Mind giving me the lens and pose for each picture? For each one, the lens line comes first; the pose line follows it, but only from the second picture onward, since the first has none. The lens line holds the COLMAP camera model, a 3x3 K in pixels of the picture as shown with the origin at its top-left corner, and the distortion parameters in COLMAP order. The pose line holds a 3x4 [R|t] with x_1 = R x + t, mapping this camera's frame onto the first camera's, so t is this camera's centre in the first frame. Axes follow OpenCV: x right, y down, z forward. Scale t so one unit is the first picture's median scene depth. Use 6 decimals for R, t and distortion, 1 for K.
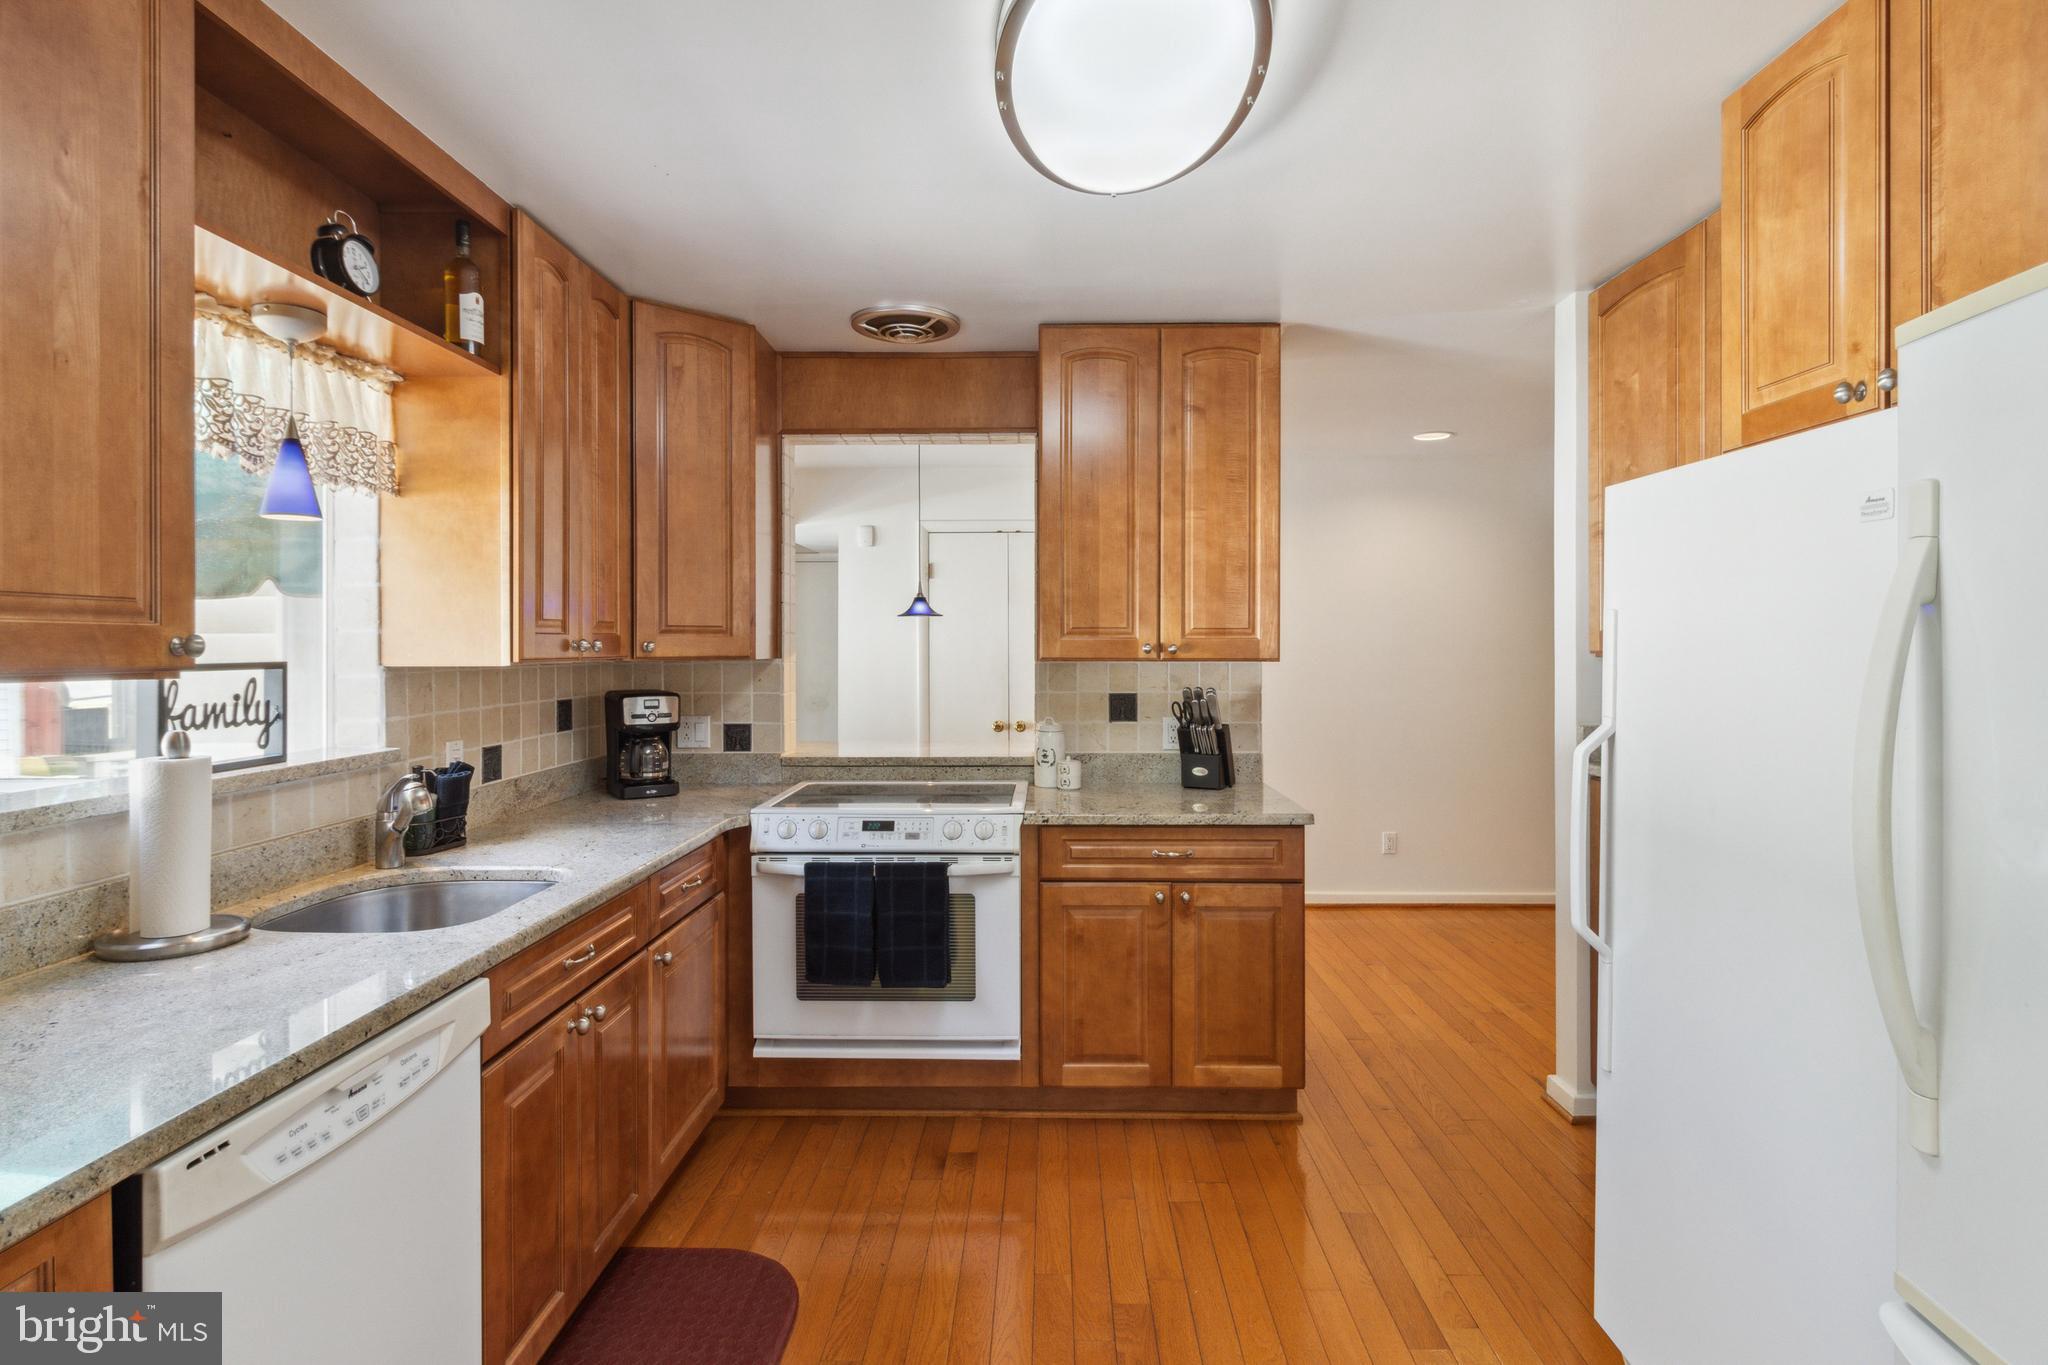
lens RADIAL K [[1019.3, 0, 1026.3], [0, 1019.3, 647.0], [0, 0, 1]] dist [0.001255, 0.000519]
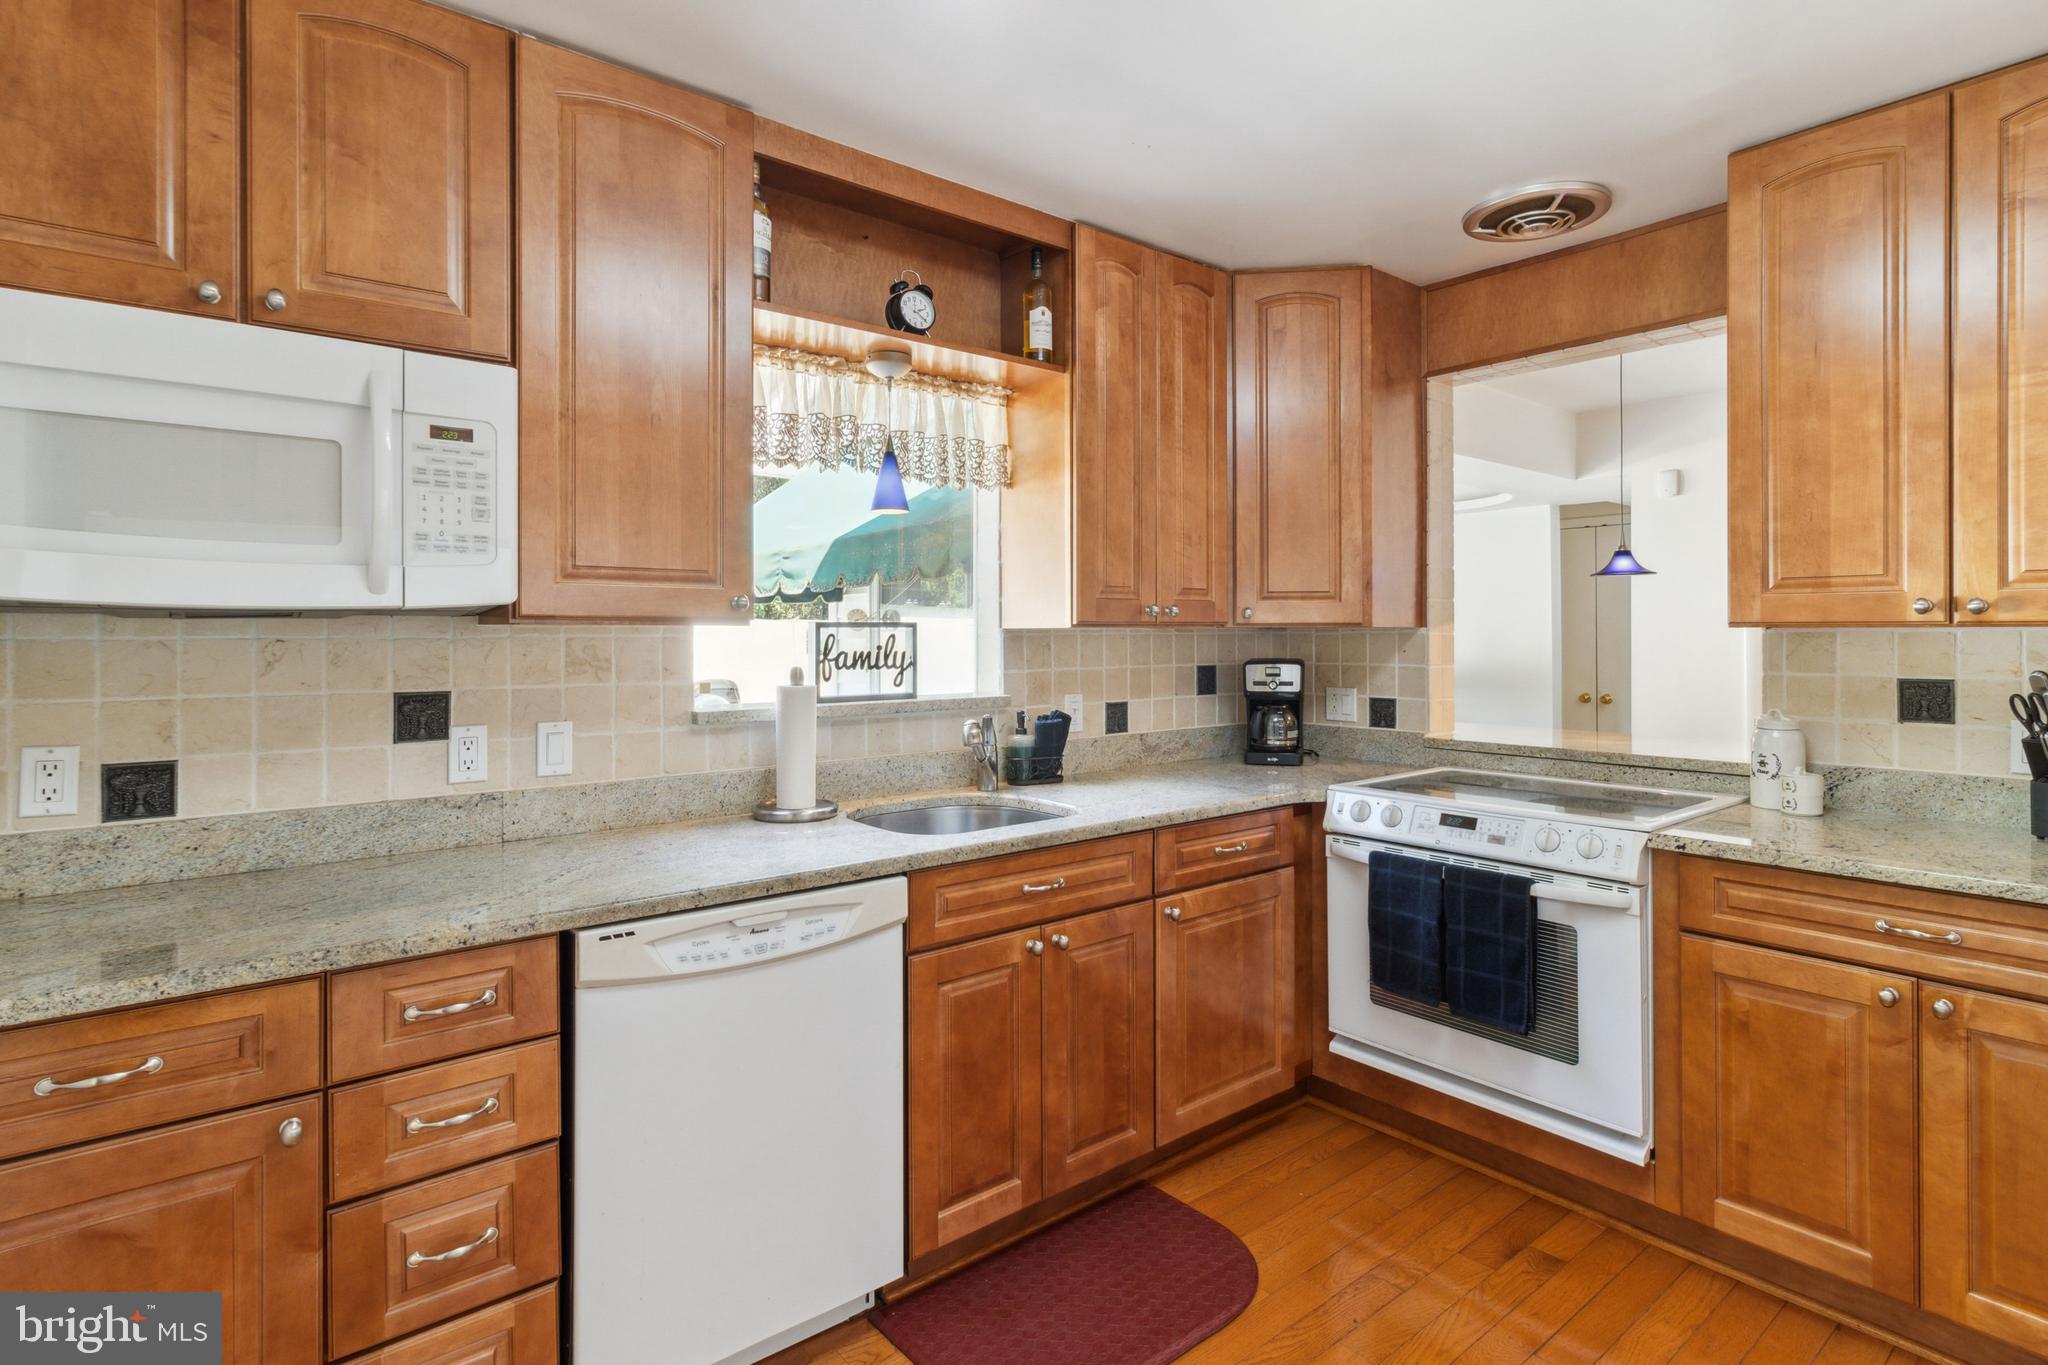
lens RADIAL K [[1027.0, 0, 1027.6], [0, 1027.0, 633.2], [0, 0, 1]] dist [-0.000644, 0.000619]
pose [[0.647130, -0.000464, -0.762380, 0.270664], [-0.000453, 0.999999, -0.000993, 0.021115], [0.762380, 0.000988, 0.647129, 0.181146]]
